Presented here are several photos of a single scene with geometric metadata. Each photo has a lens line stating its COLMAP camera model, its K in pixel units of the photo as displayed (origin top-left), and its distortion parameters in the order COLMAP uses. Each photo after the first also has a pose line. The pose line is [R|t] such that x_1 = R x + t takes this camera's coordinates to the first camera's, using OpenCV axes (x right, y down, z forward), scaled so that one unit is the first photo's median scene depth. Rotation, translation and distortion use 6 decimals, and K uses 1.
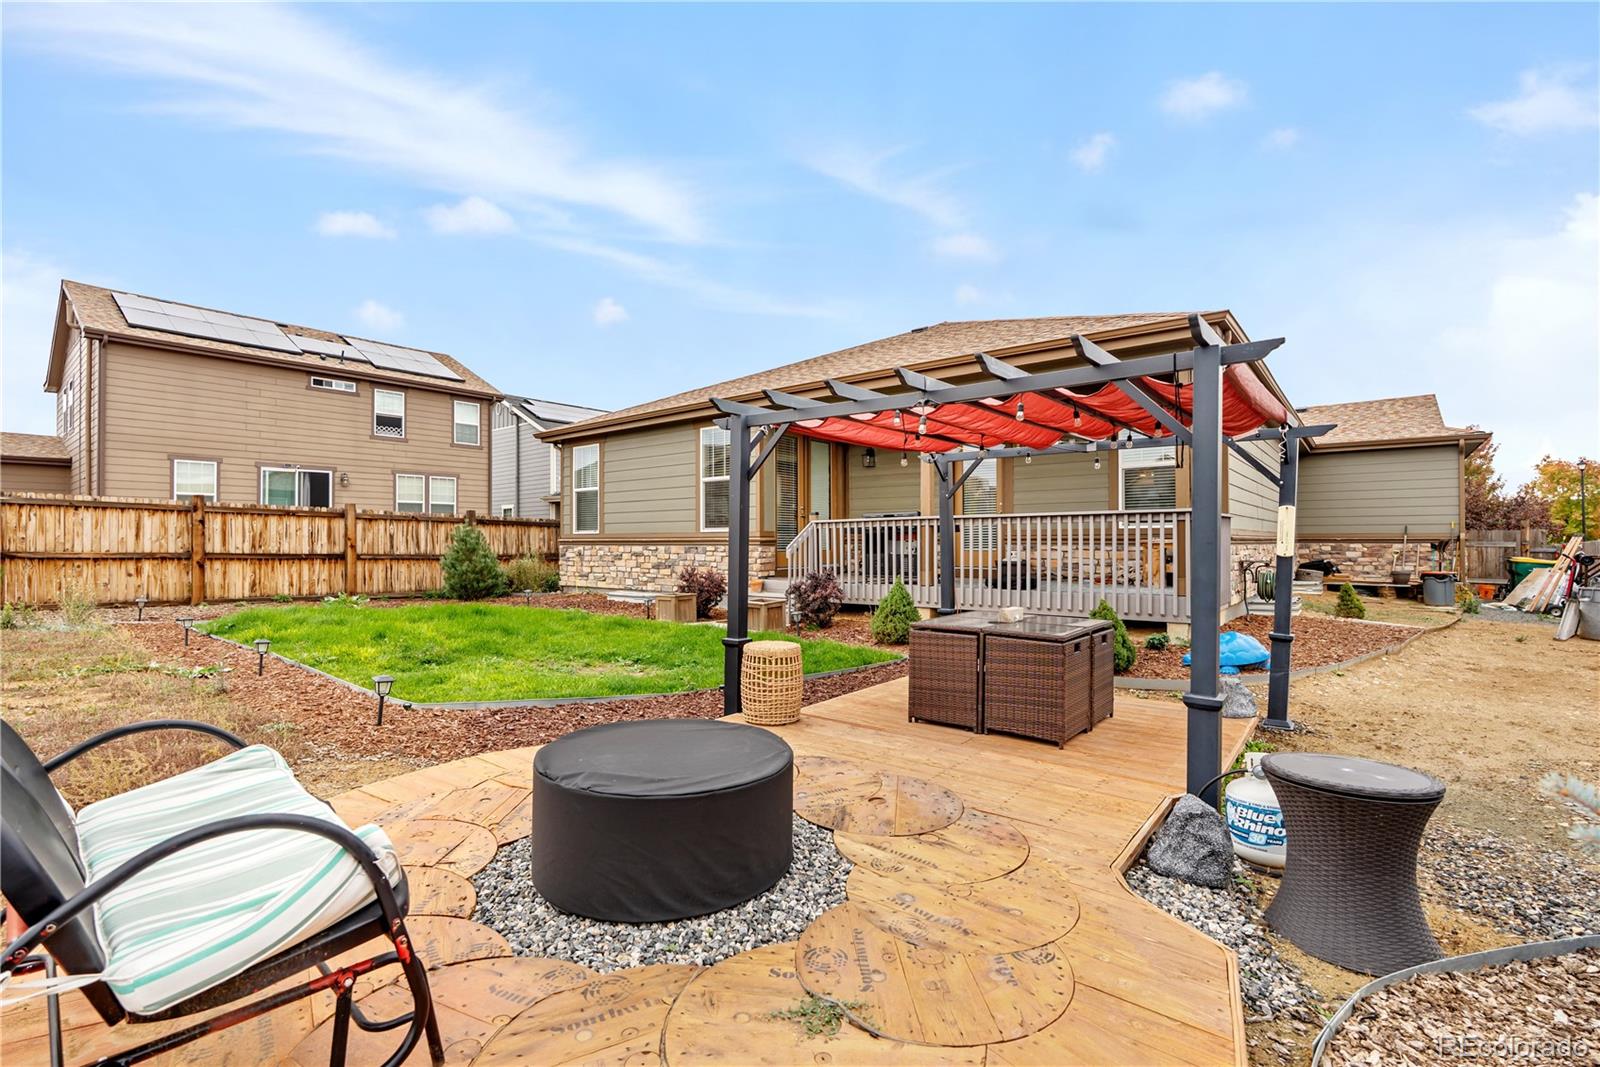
lens RADIAL K [[707.3, 0, 801.8], [0, 707.3, 537.9], [0, 0, 1]] dist [-0.003900, -0.000584]
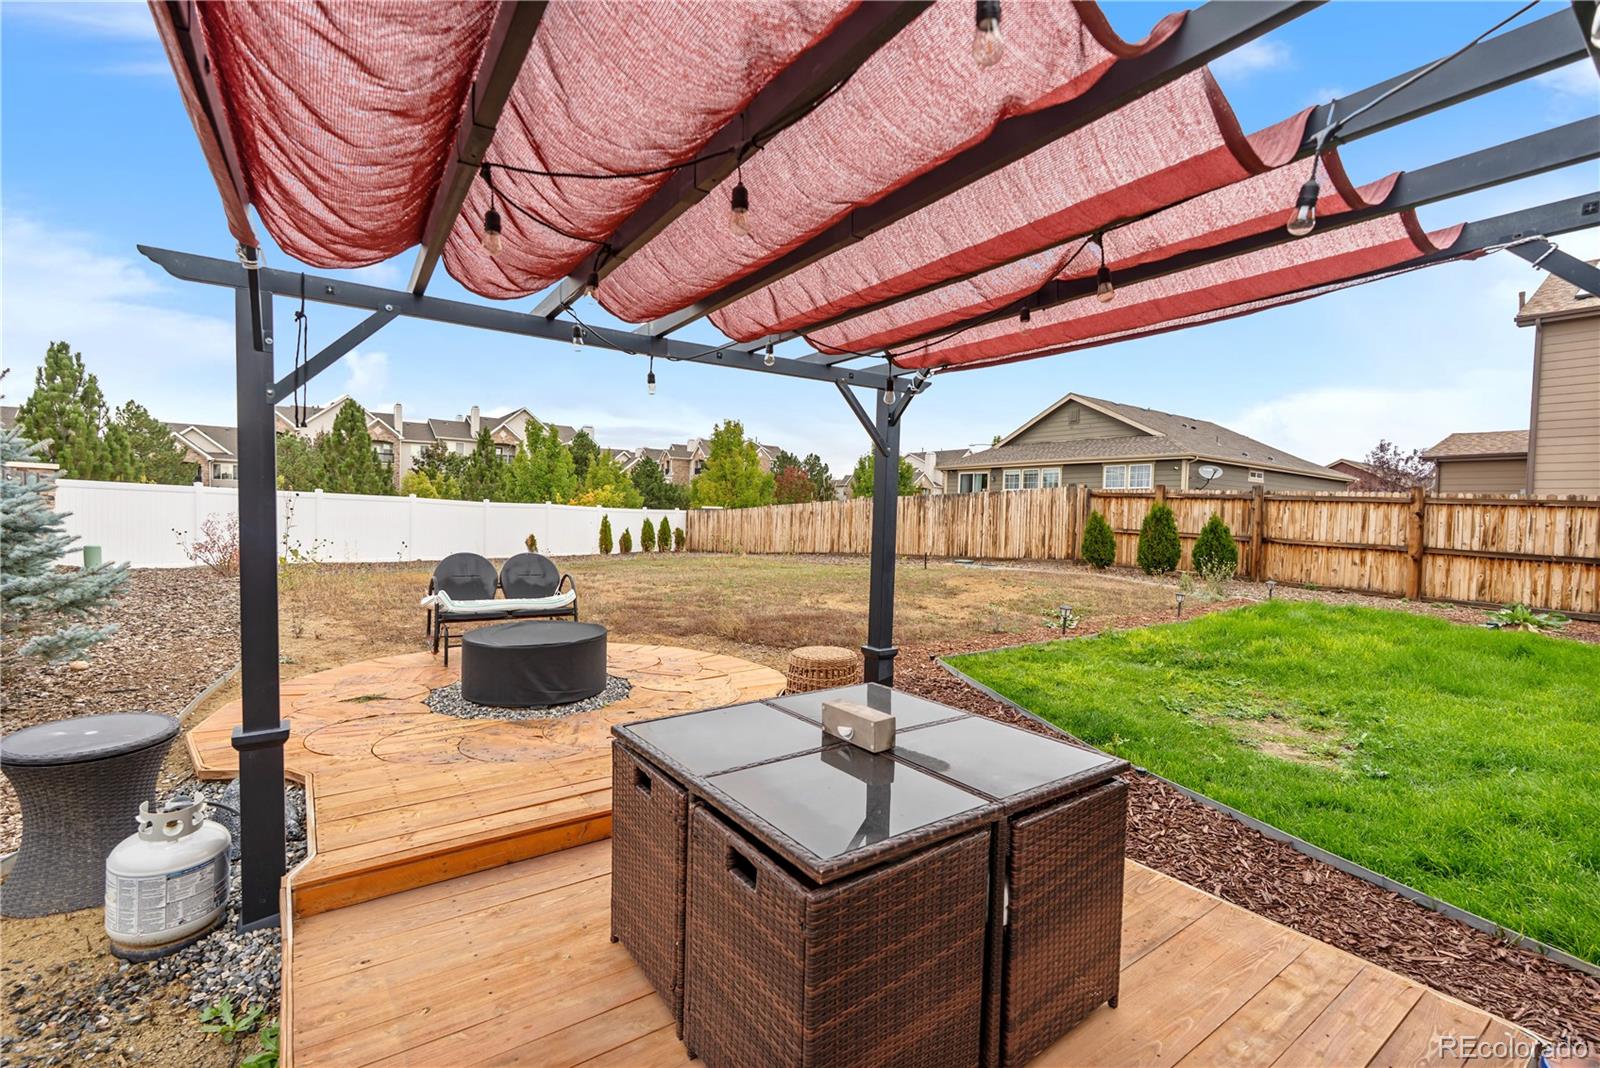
lens RADIAL K [[707.3, 0, 803.7], [0, 707.3, 534.9], [0, 0, 1]] dist [-0.003900, -0.000584]
pose [[-0.270447, 0.027110, -0.962353, 0.294146], [-0.022562, 0.999150, 0.034487, -0.009174], [0.962470, 0.031040, -0.269606, 0.451383]]
